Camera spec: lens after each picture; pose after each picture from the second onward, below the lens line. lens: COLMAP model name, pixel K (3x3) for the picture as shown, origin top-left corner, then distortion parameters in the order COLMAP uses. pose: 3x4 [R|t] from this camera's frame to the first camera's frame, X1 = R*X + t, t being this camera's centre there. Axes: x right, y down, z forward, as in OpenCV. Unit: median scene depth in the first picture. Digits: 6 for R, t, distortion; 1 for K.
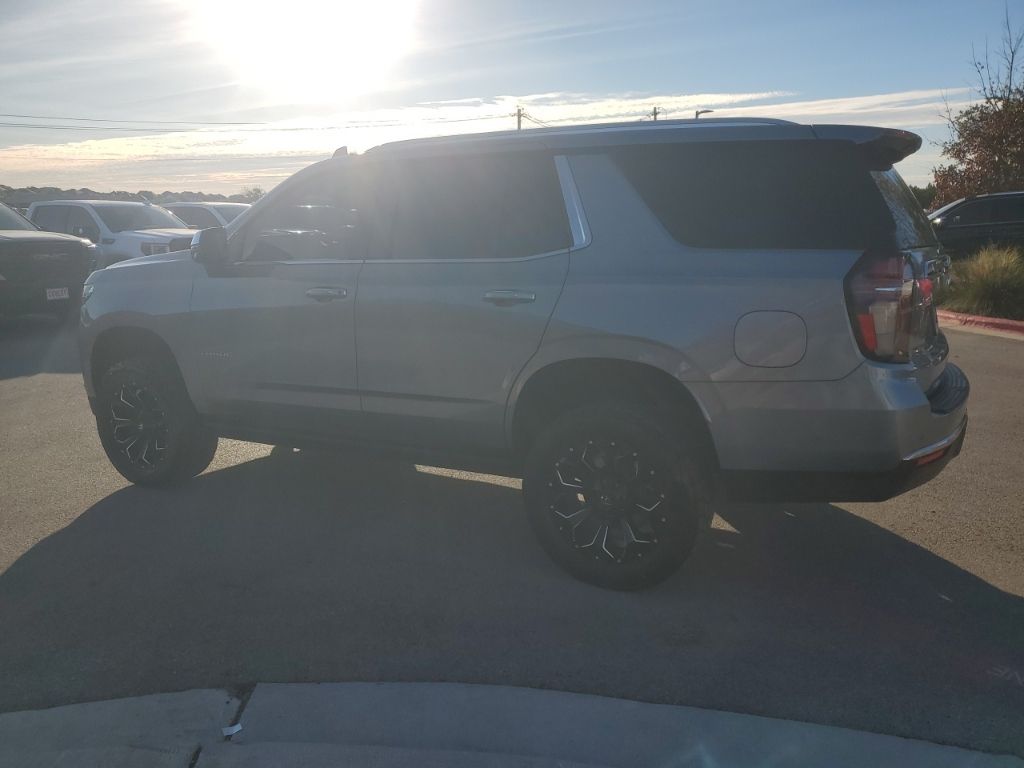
lens RADIAL K [[781.2, 0, 515.7], [0, 781.2, 380.8], [0, 0, 1]] dist [0.020537, 0.005357]
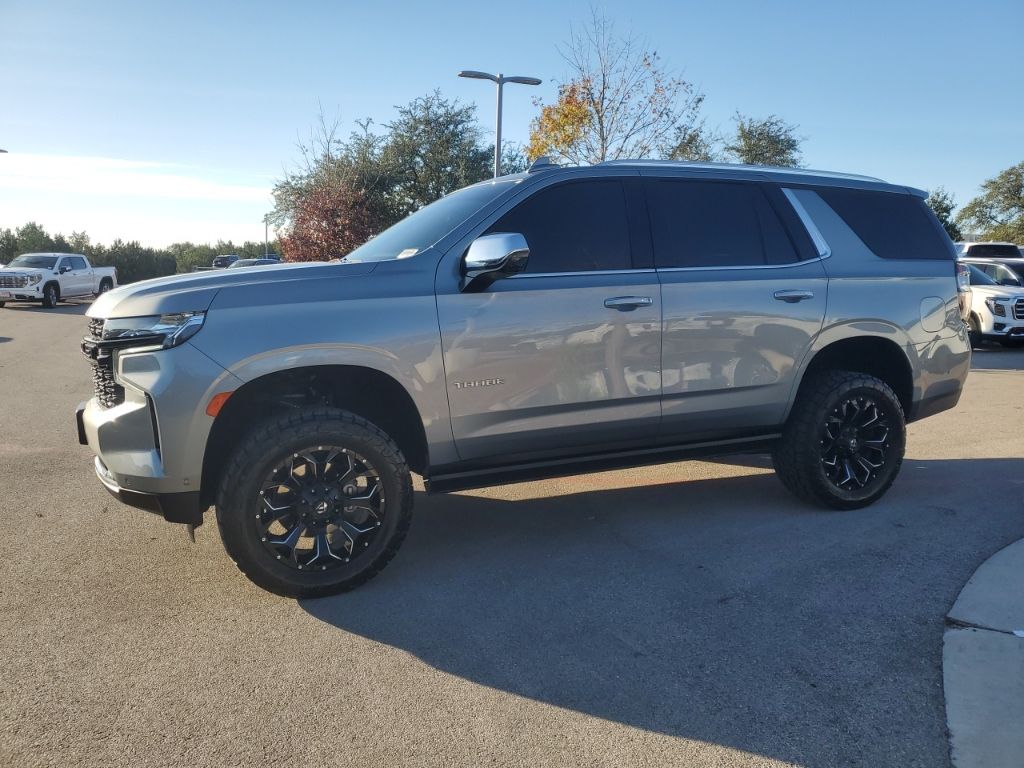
lens RADIAL K [[781.2, 0, 515.7], [0, 781.2, 387.8], [0, 0, 1]] dist [0.020537, 0.005357]
pose [[0.601484, -0.100366, 0.792555, -1.136175], [0.156480, 0.987661, 0.006319, -0.036293], [-0.783410, 0.120218, 0.609767, 0.536712]]
